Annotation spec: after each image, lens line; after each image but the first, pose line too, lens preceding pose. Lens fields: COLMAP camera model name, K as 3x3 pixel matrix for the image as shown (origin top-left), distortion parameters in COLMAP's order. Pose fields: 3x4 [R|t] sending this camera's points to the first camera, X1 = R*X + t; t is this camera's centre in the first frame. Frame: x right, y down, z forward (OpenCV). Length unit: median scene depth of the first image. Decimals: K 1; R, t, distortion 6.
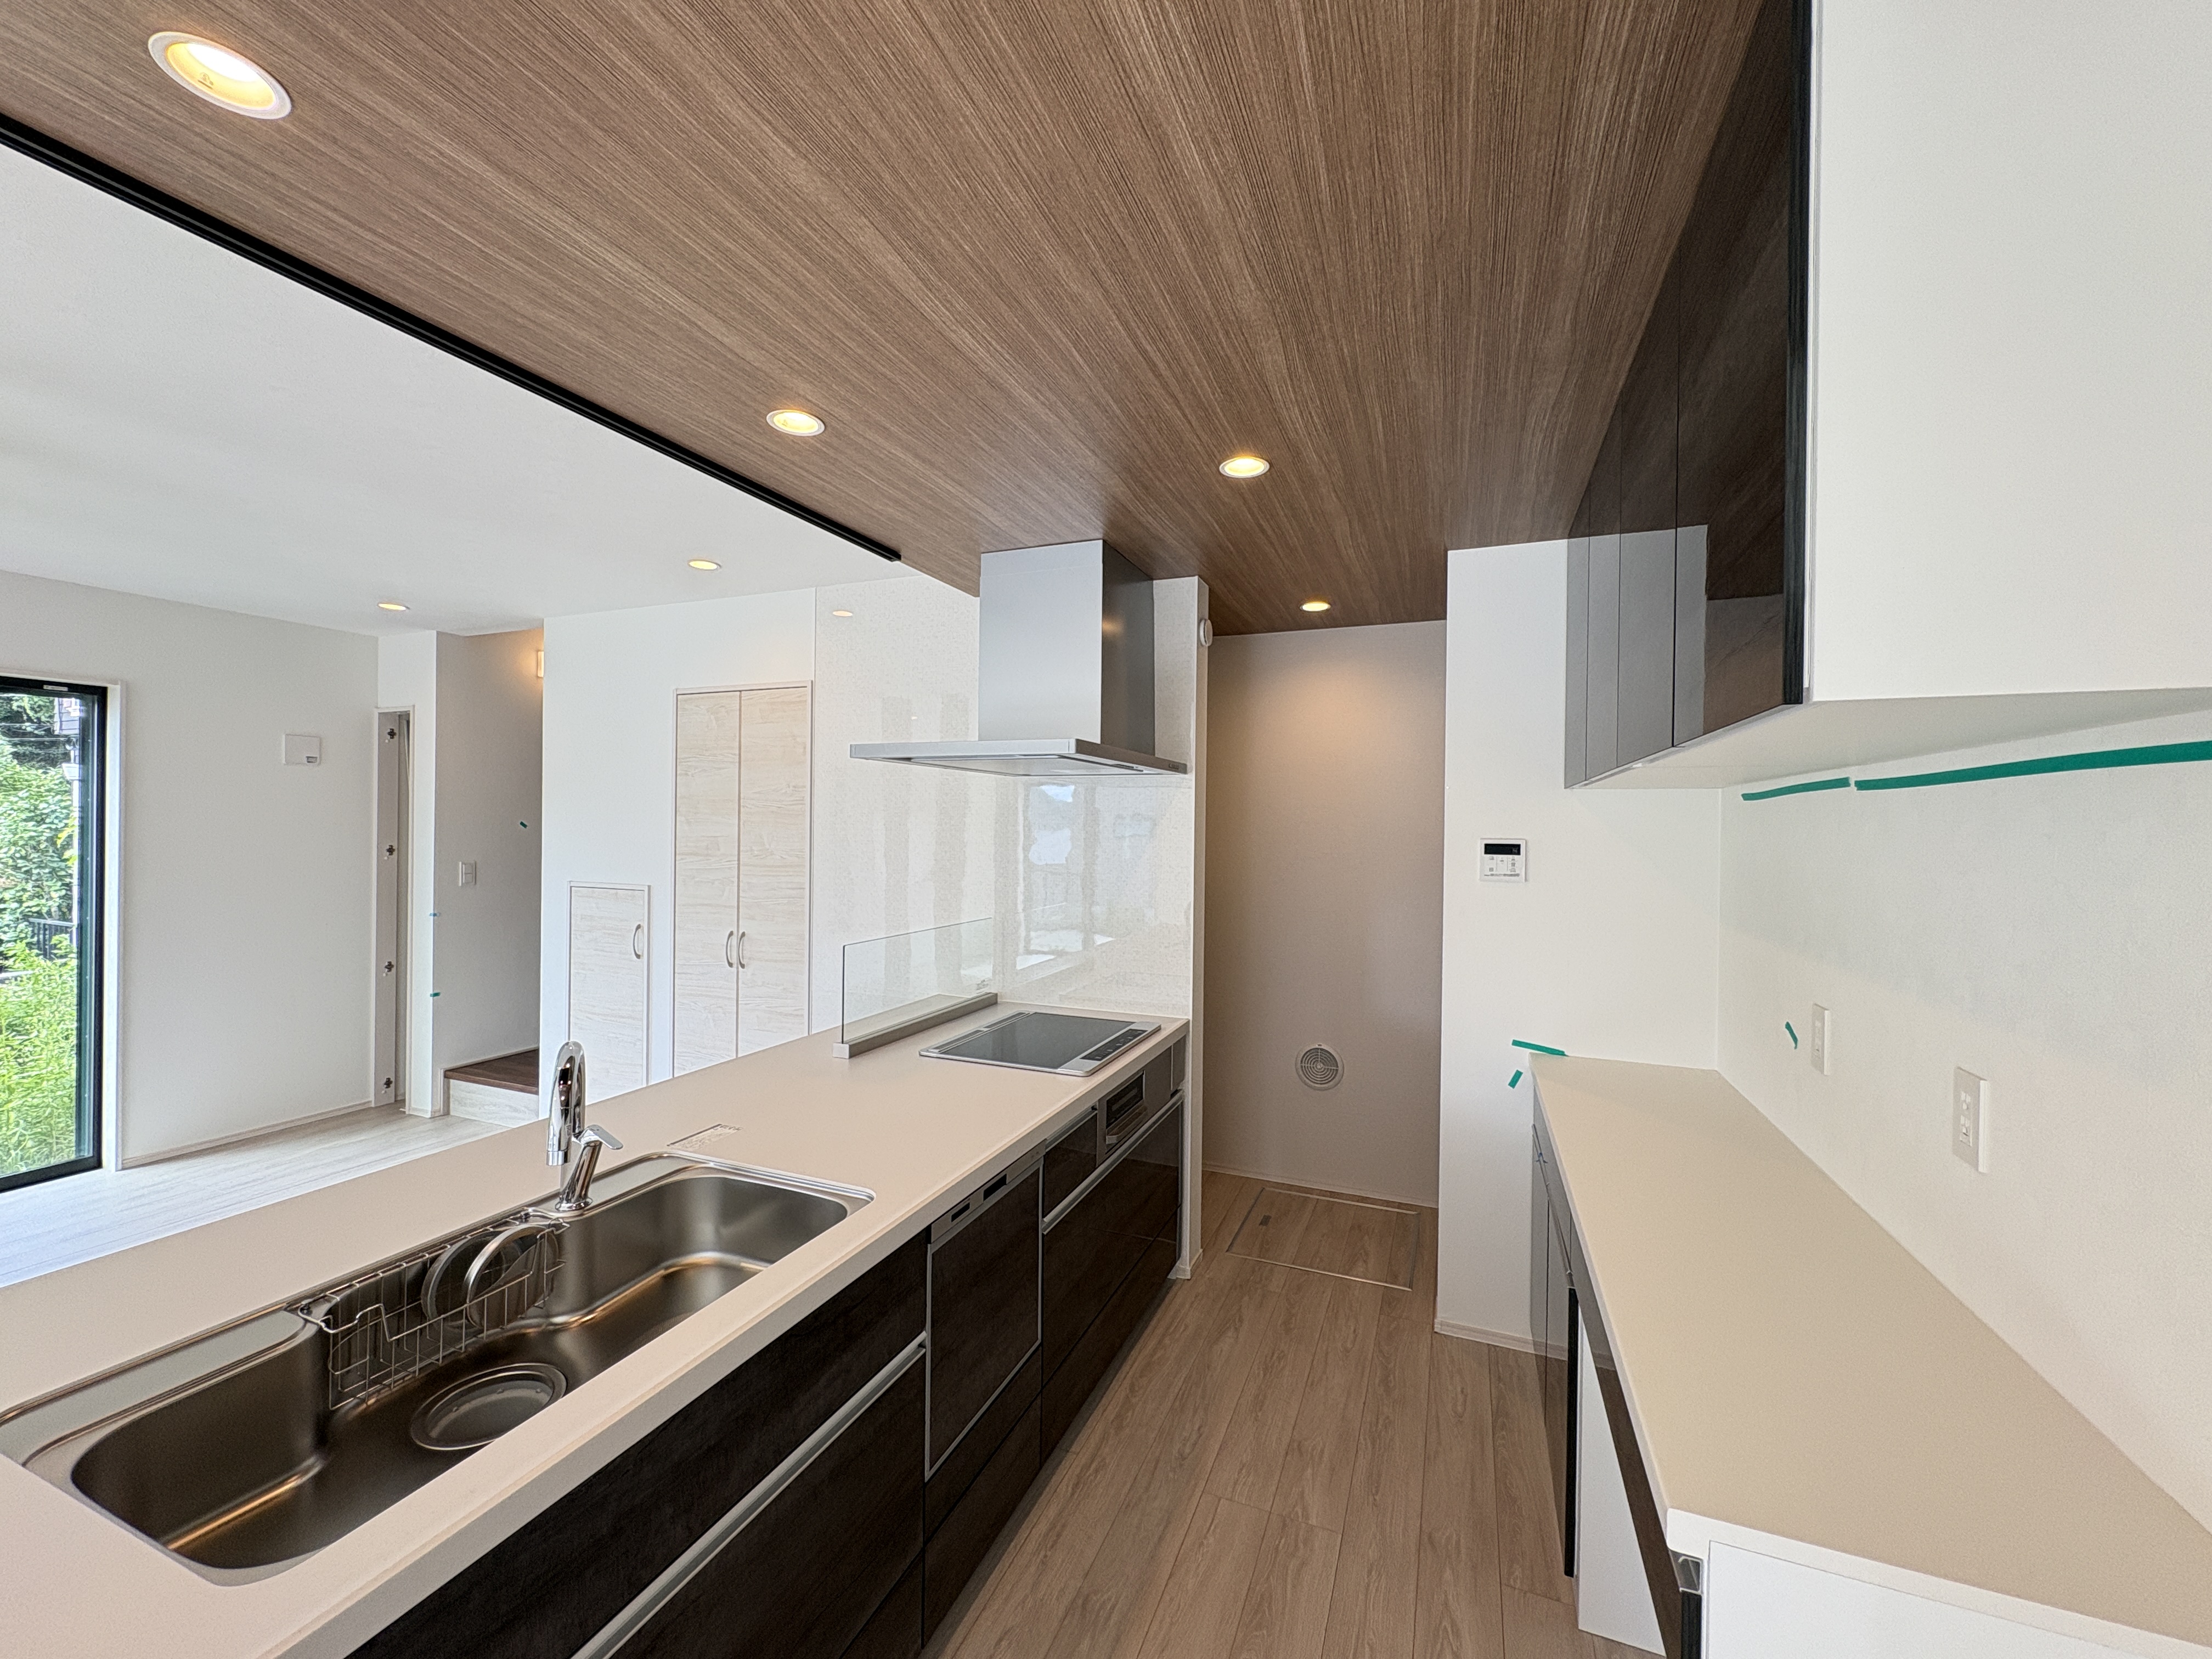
lens RADIAL K [[879.7, 0, 1100.8], [0, 879.7, 830.6], [0, 0, 1]] dist [-0.000350, 0.000017]
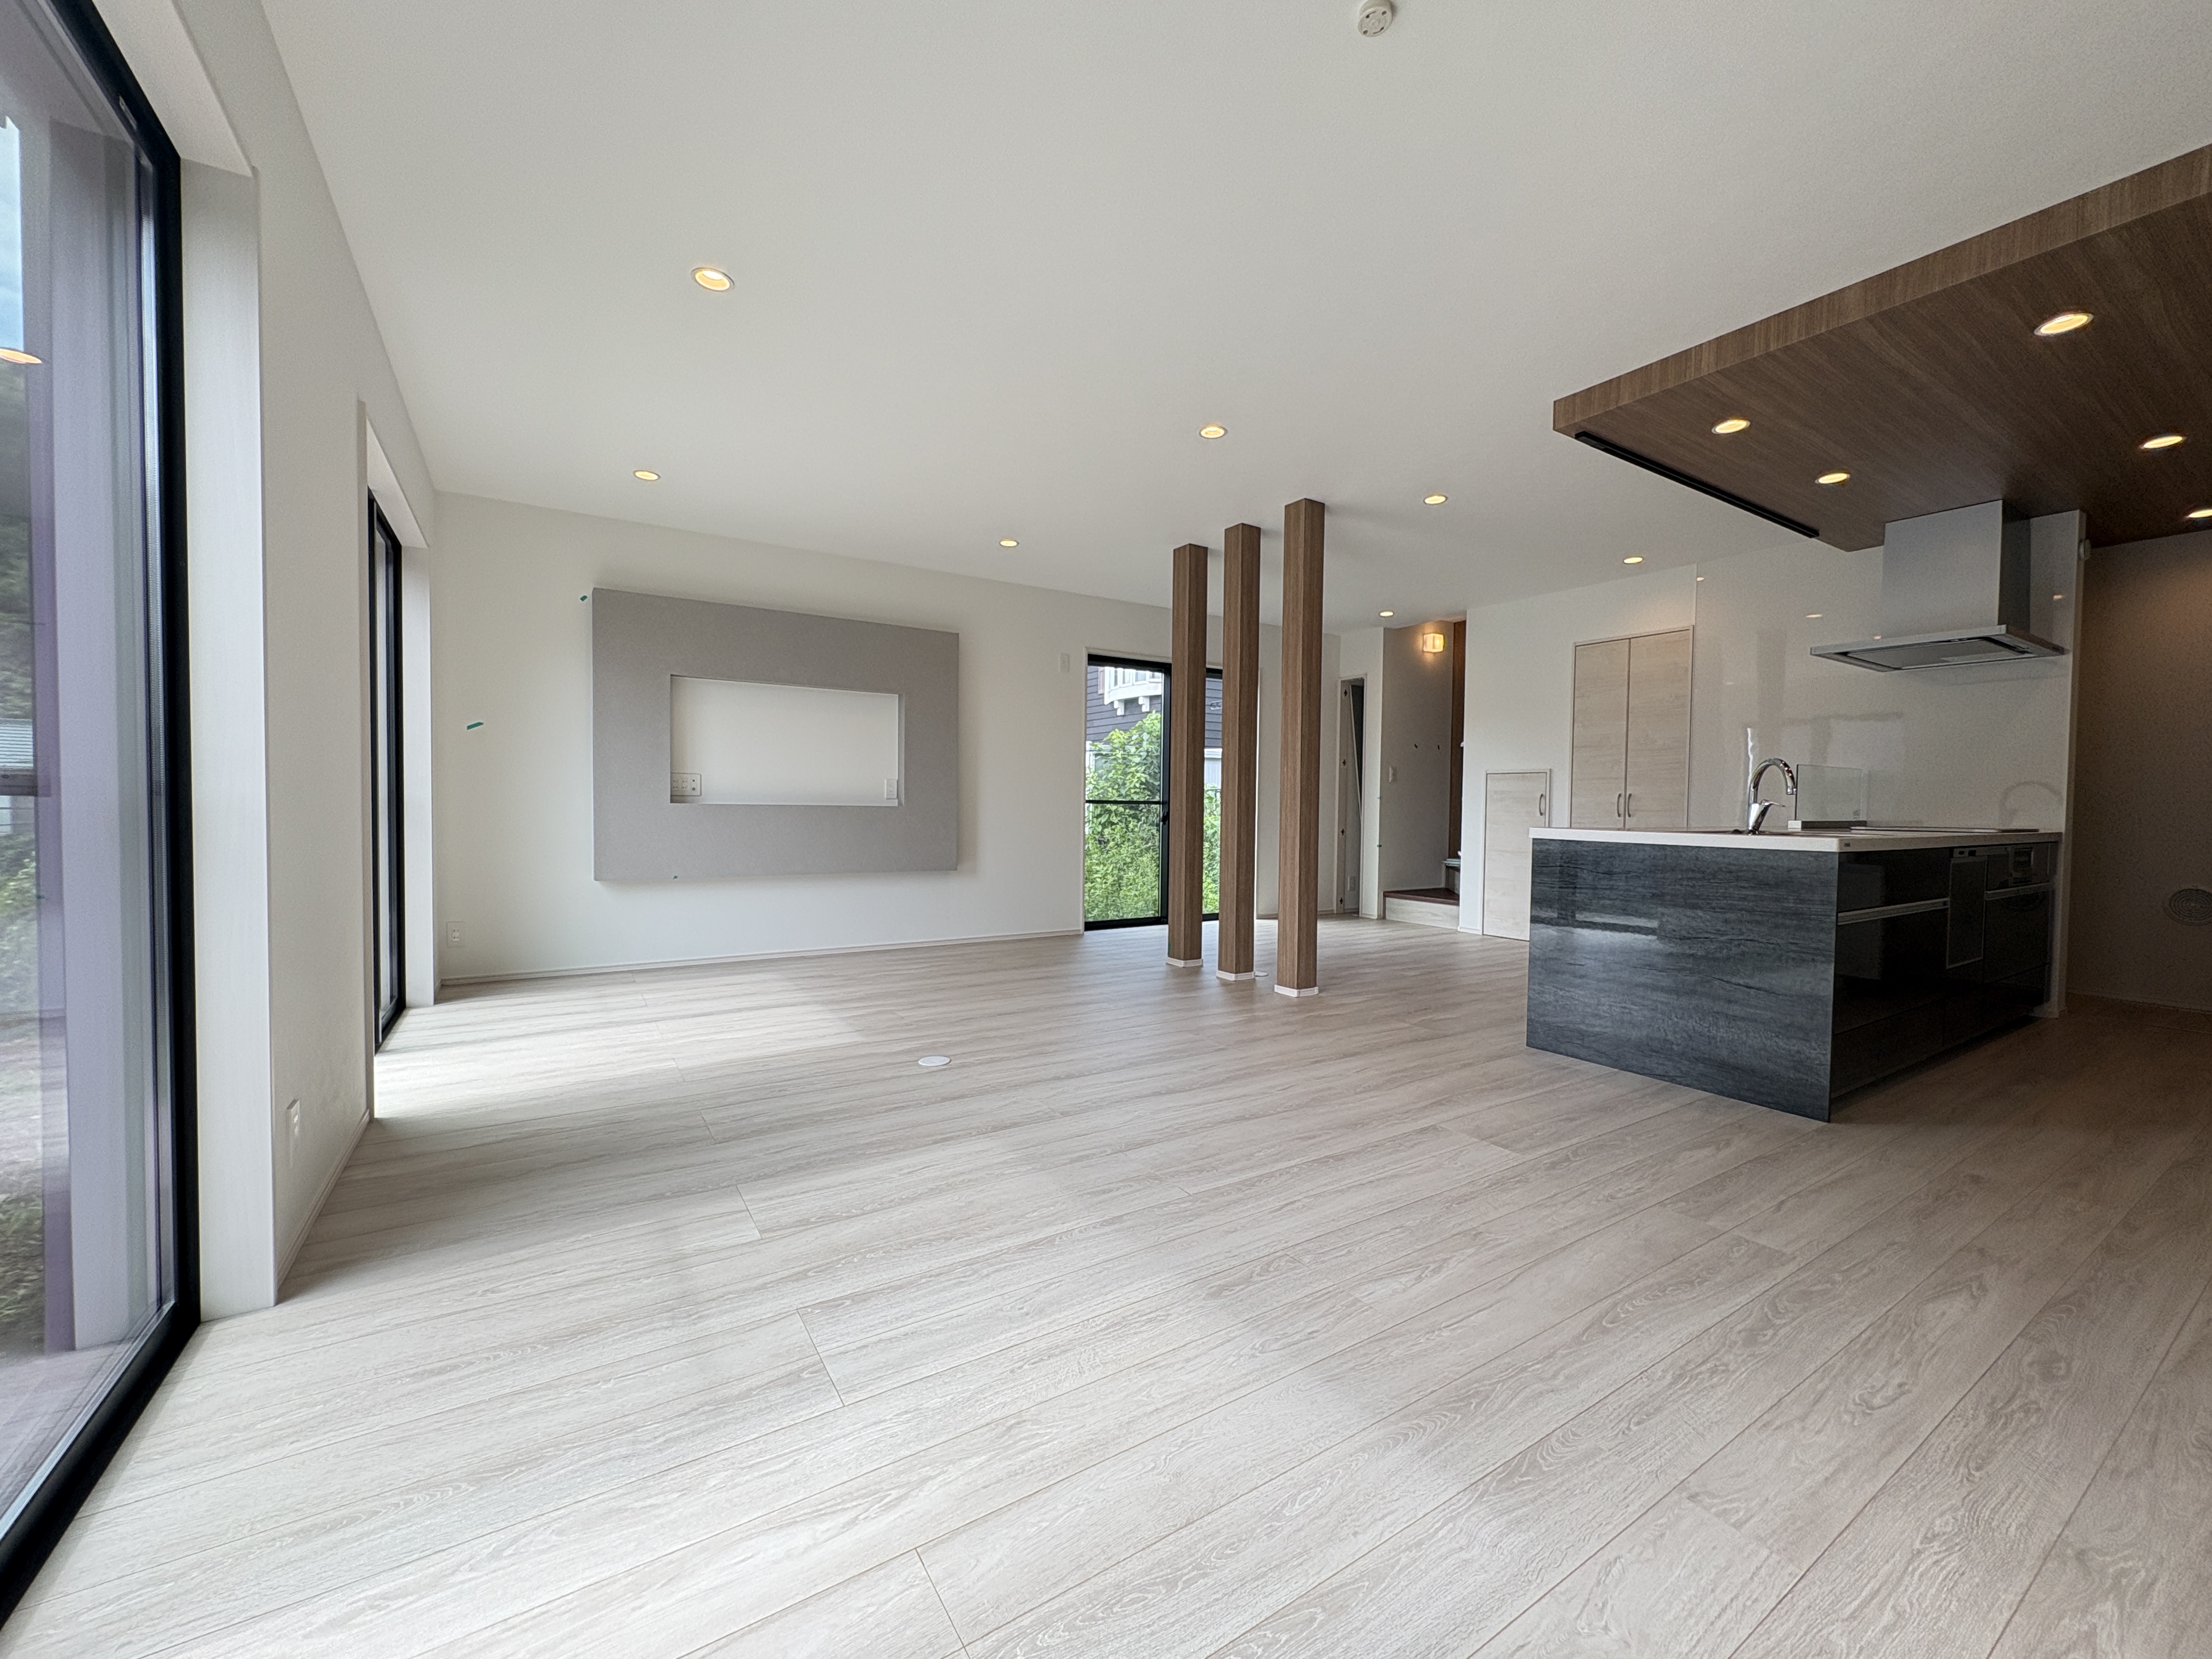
lens RADIAL K [[879.7, 0, 1108.4], [0, 879.7, 828.8], [0, 0, 1]] dist [-0.000350, 0.000017]
pose [[0.819090, 0.013967, -0.573495, -0.456451], [-0.003146, 0.999798, 0.019855, 0.253541], [0.573656, -0.014459, 0.818969, -1.357230]]
